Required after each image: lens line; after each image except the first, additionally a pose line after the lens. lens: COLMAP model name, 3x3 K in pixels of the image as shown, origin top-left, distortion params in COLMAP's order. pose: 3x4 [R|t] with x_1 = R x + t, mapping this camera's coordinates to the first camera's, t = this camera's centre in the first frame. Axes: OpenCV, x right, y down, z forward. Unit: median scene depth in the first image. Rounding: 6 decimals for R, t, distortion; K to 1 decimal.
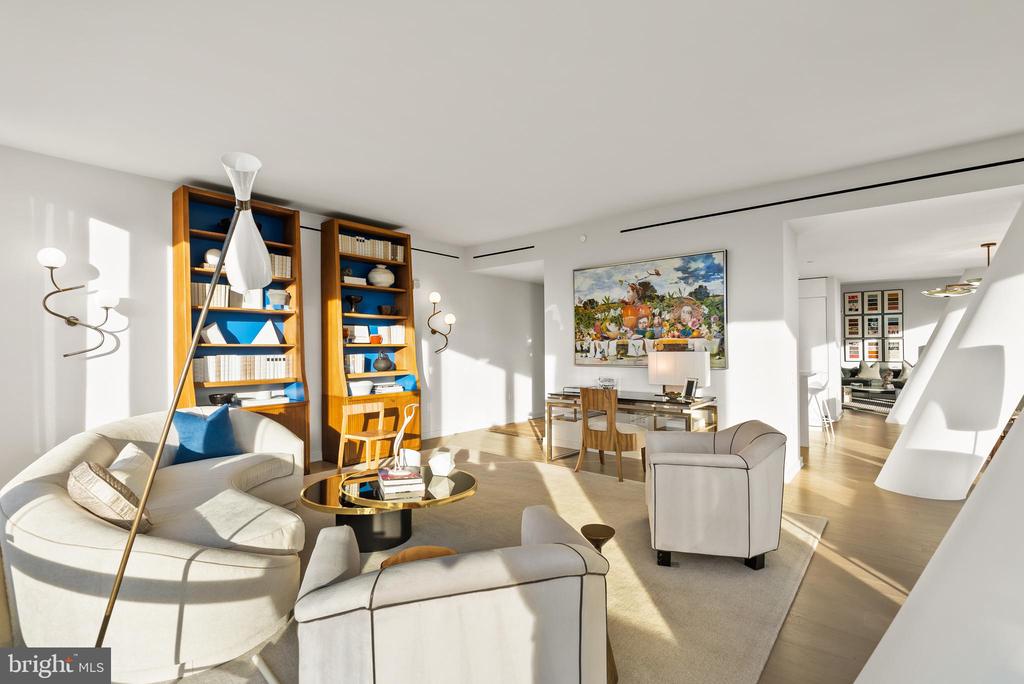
lens RADIAL K [[465.4, 0, 516.4], [0, 465.4, 346.3], [0, 0, 1]] dist [-0.001126, 0.000001]
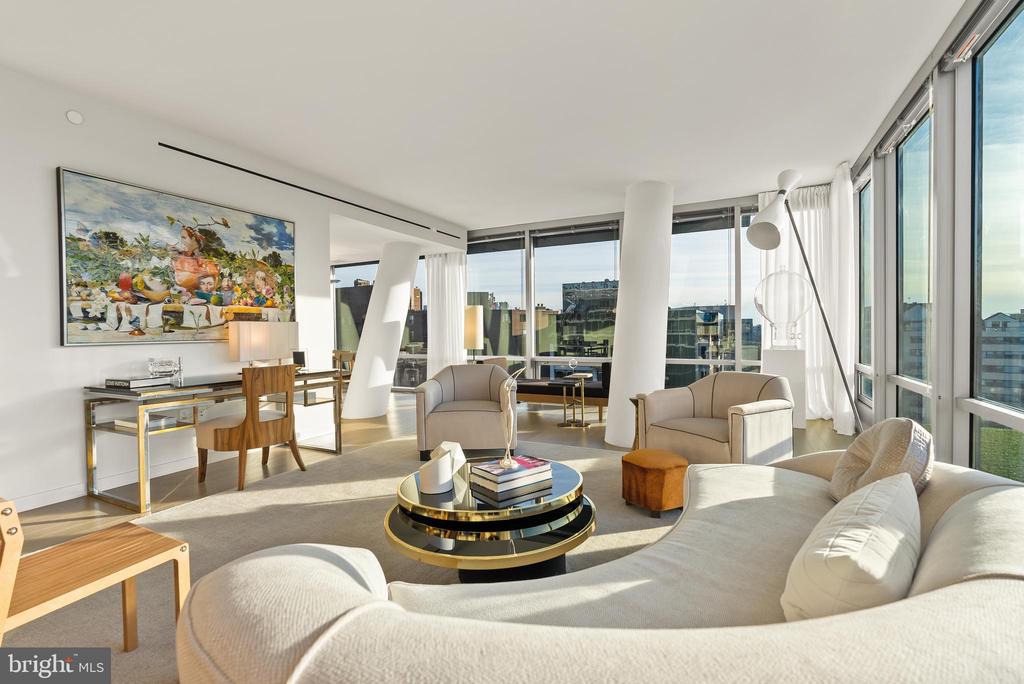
lens RADIAL K [[465.4, 0, 512.9], [0, 465.4, 338.2], [0, 0, 1]] dist [-0.001126, 0.000001]
pose [[-0.236030, -0.008996, 0.971704, -0.582719], [0.009236, 0.999891, 0.011501, 0.034354], [-0.971702, 0.011689, -0.235922, 0.697499]]
